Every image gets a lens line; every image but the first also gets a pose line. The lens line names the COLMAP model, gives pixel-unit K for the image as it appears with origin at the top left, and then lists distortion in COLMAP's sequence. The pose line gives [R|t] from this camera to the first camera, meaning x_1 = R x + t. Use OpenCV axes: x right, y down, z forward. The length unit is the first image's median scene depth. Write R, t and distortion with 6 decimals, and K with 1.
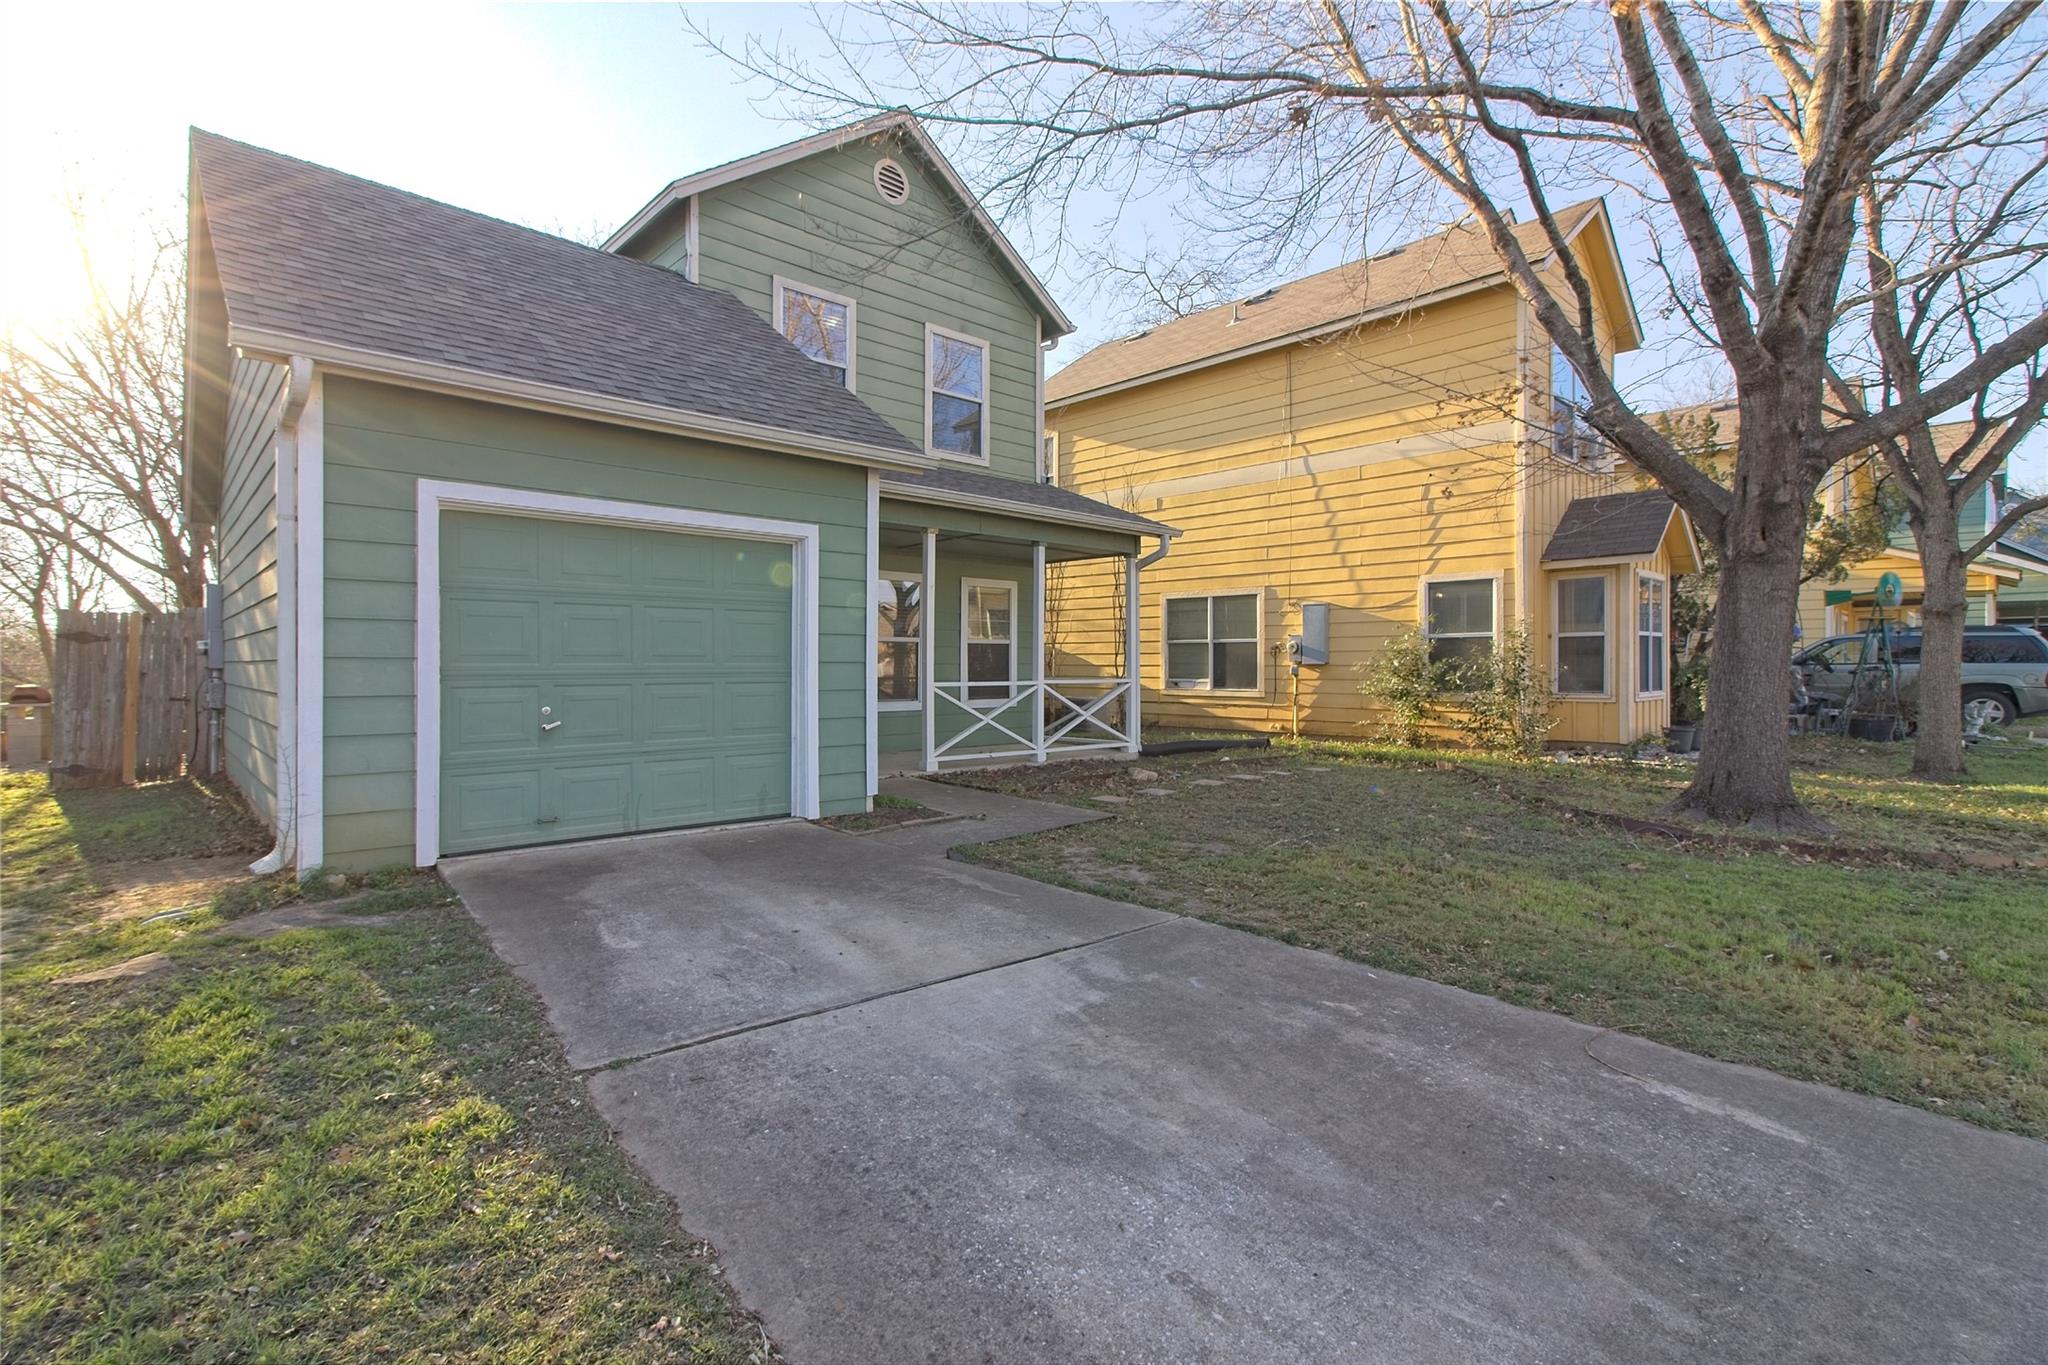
lens RADIAL K [[947.1, 0, 1014.7], [0, 947.1, 669.9], [0, 0, 1]] dist [-0.019476, 0.016952]
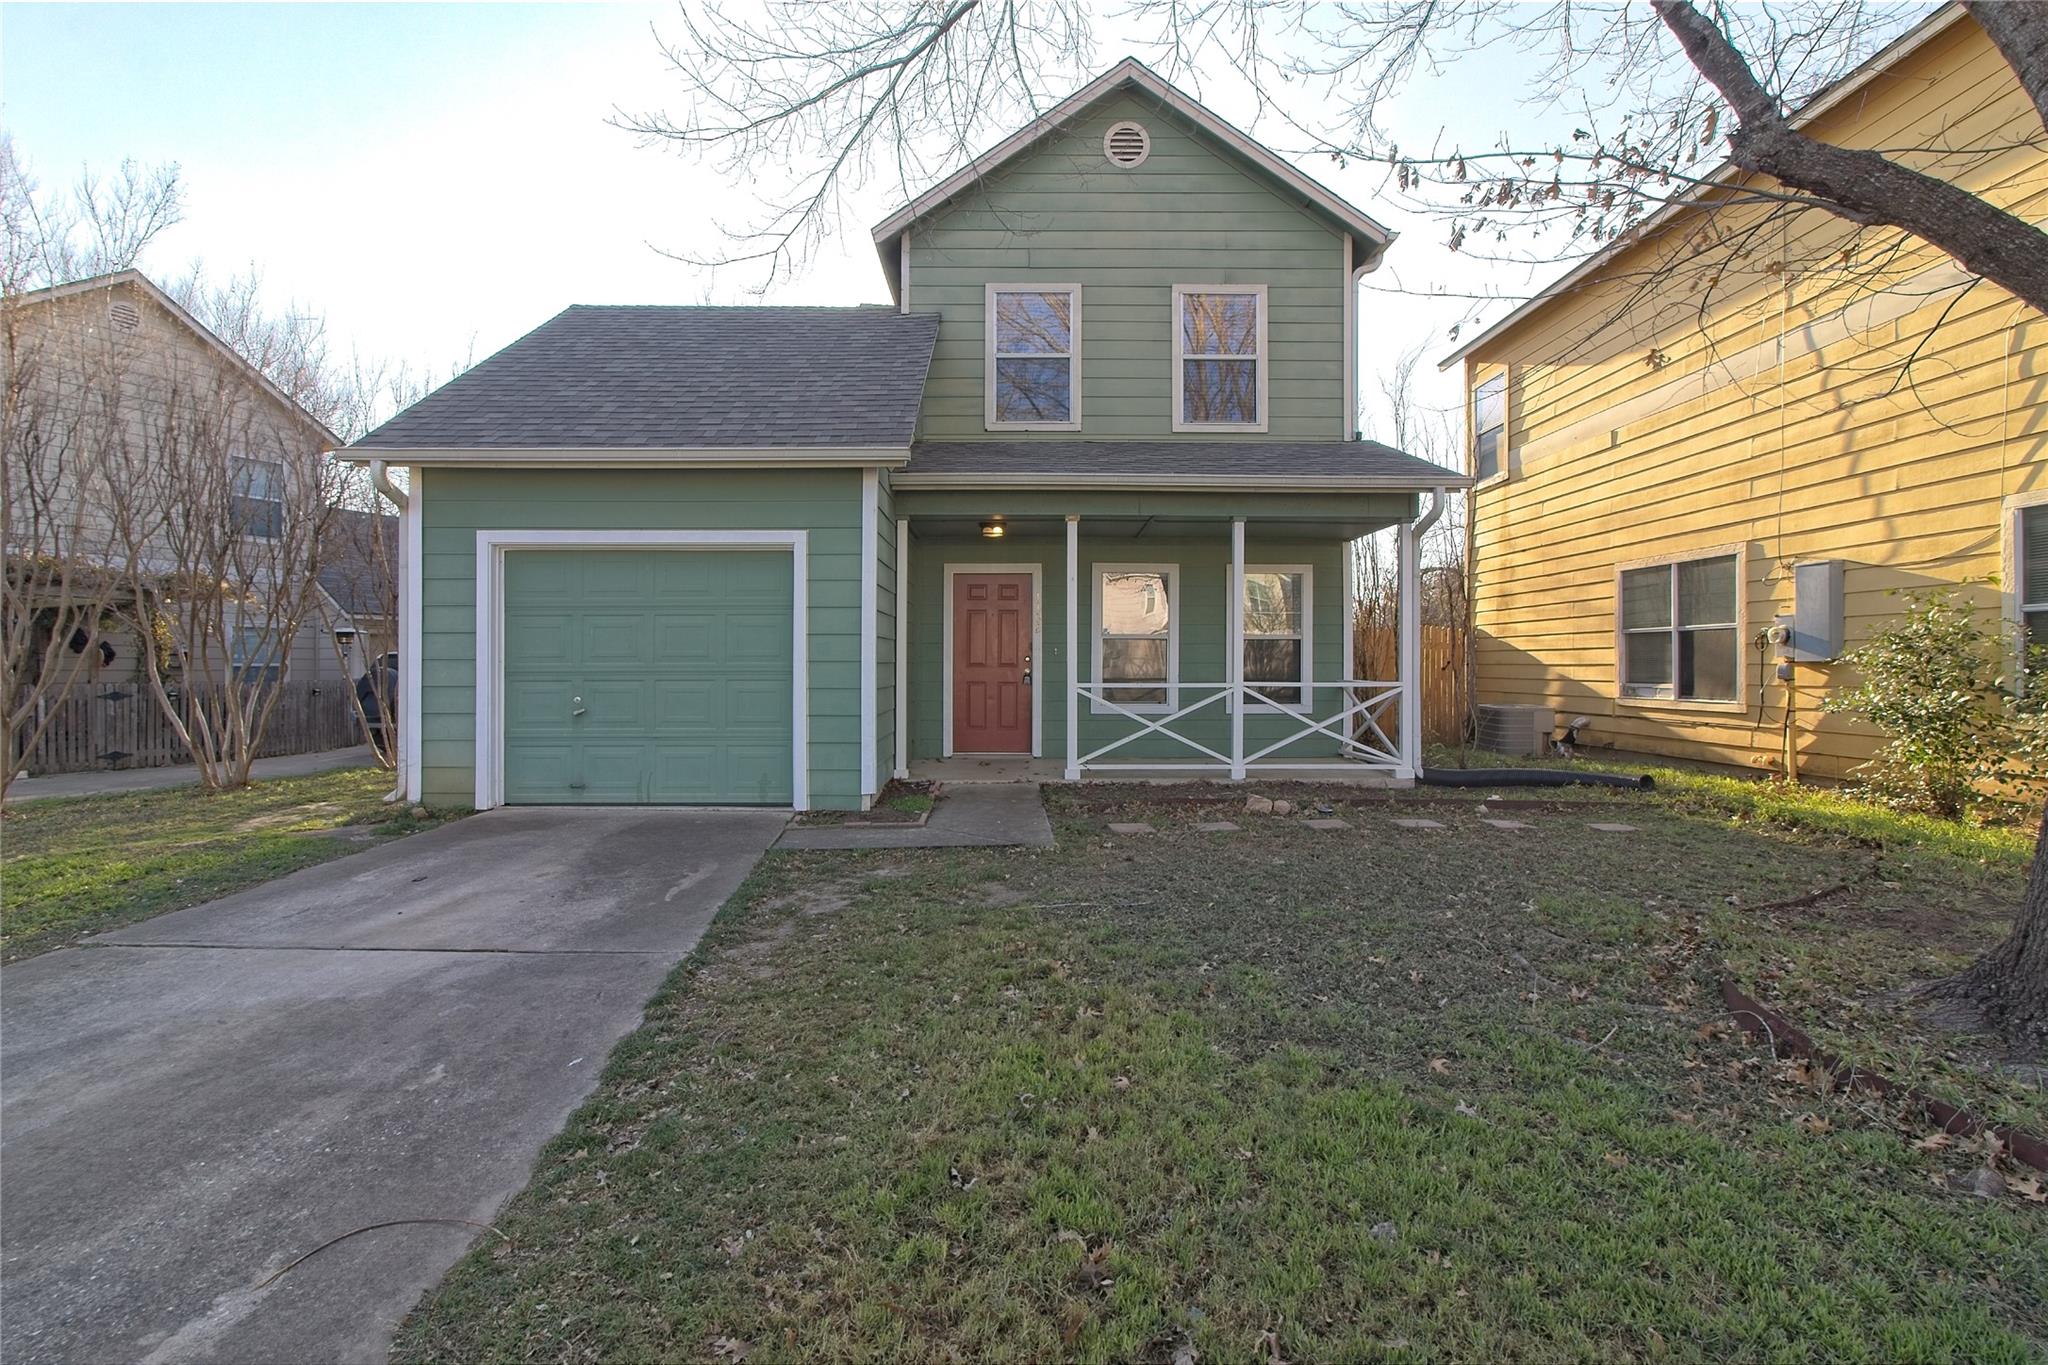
lens RADIAL K [[947.1, 0, 1014.7], [0, 947.1, 669.9], [0, 0, 1]] dist [-0.019476, 0.016952]
pose [[0.735525, 0.002339, -0.677493, 0.385433], [-0.002398, 0.999997, 0.000849, -0.000080], [0.677493, 0.001000, 0.735529, 0.222006]]
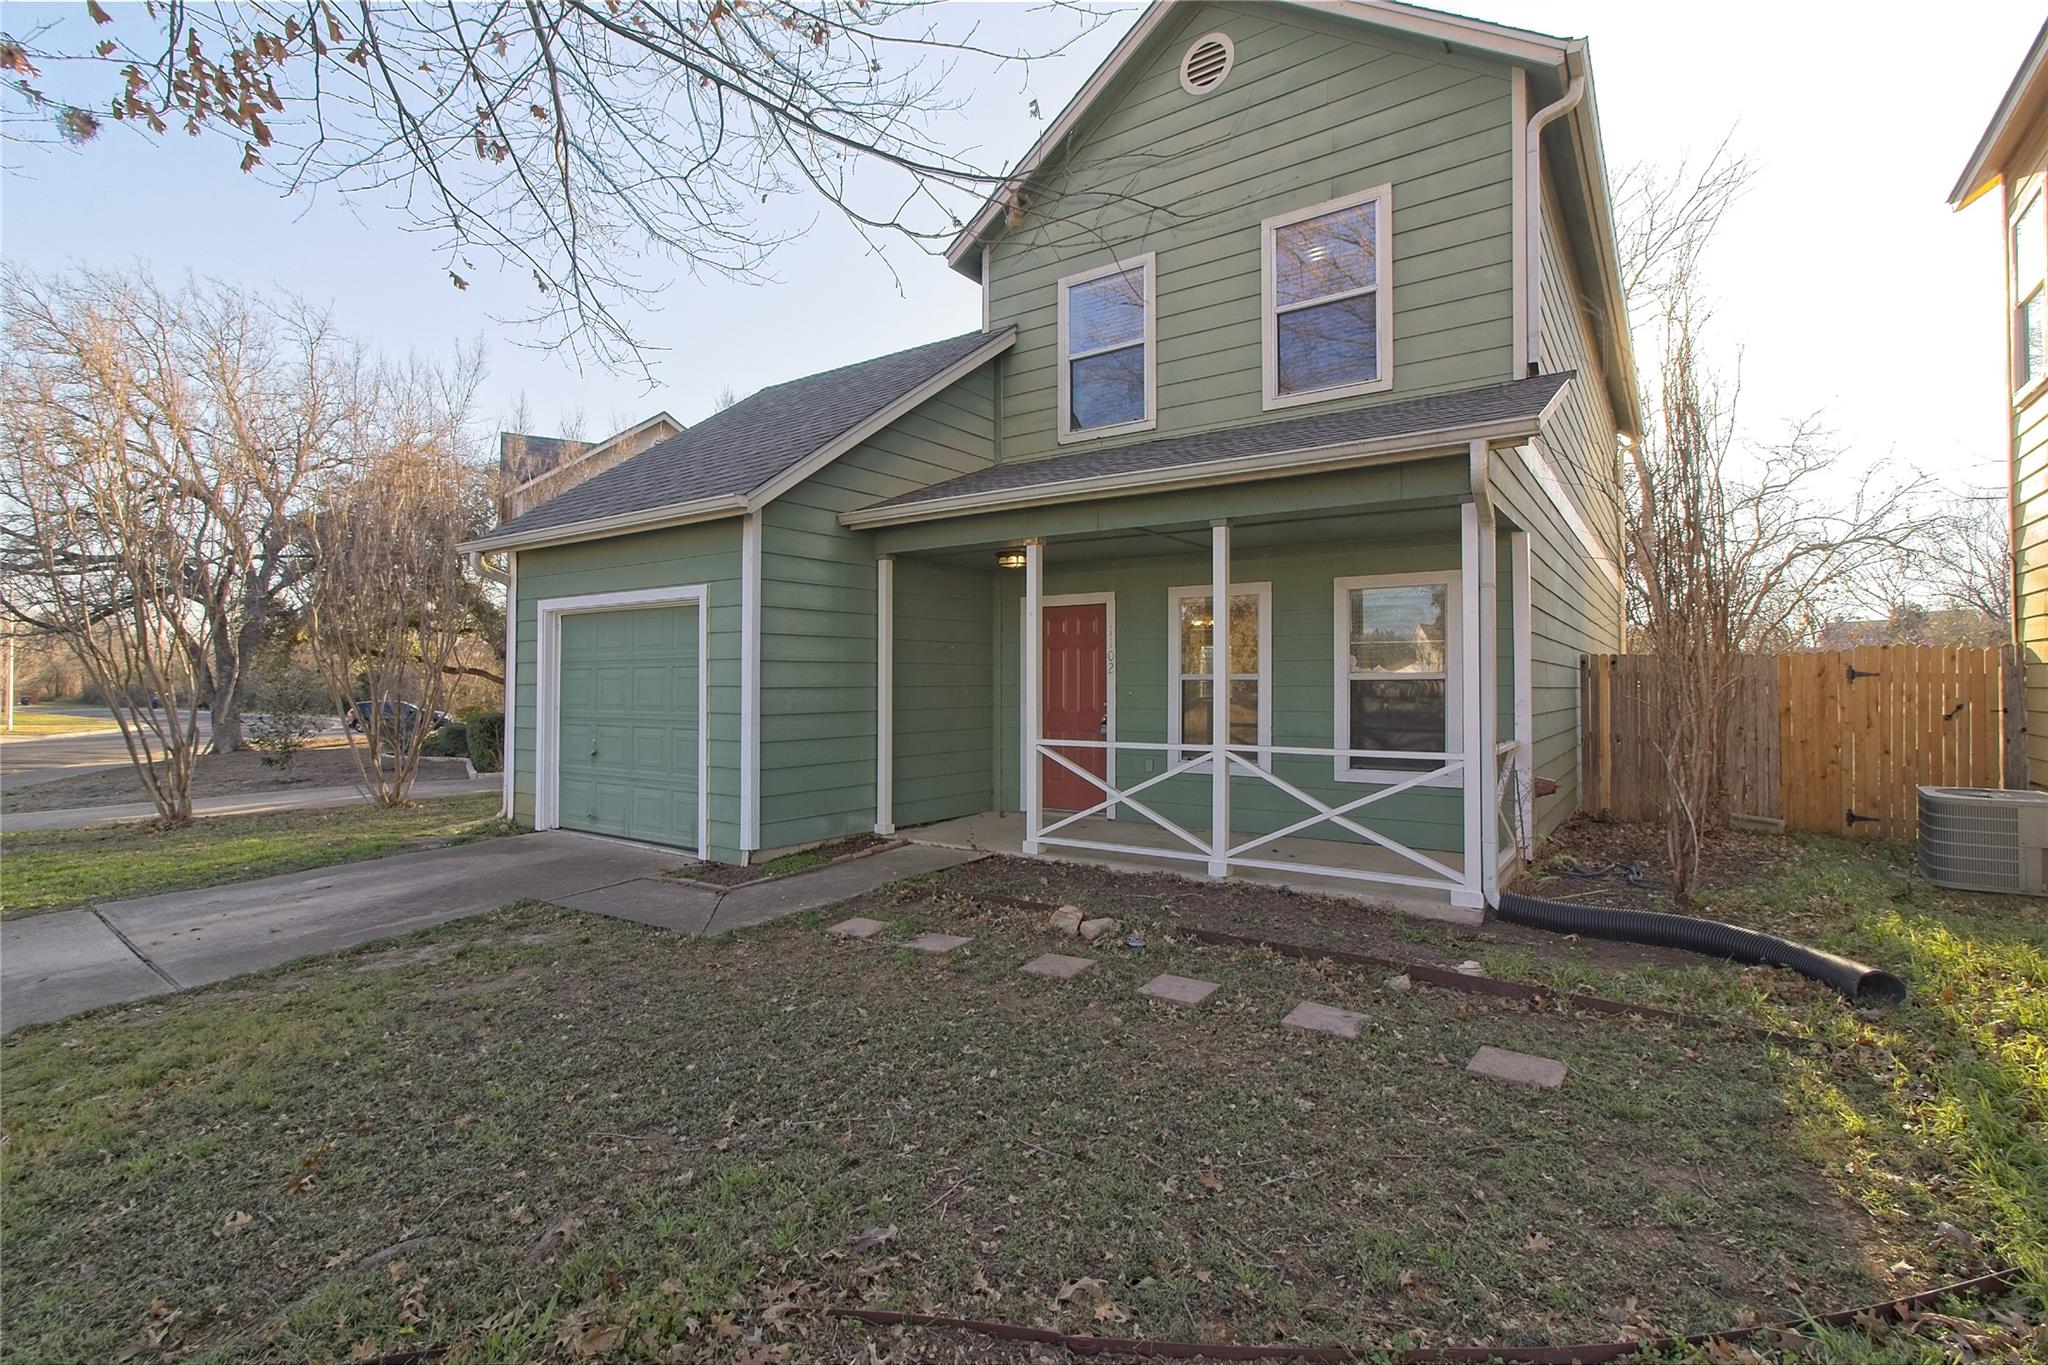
lens RADIAL K [[951.3, 0, 1012.5], [0, 951.3, 674.8], [0, 0, 1]] dist [-0.012355, 0.007315]
pose [[0.198516, -0.010649, -0.980040, 0.522431], [-0.003880, 0.999925, -0.011651, -0.022894], [0.980090, 0.006115, 0.198459, 0.646437]]
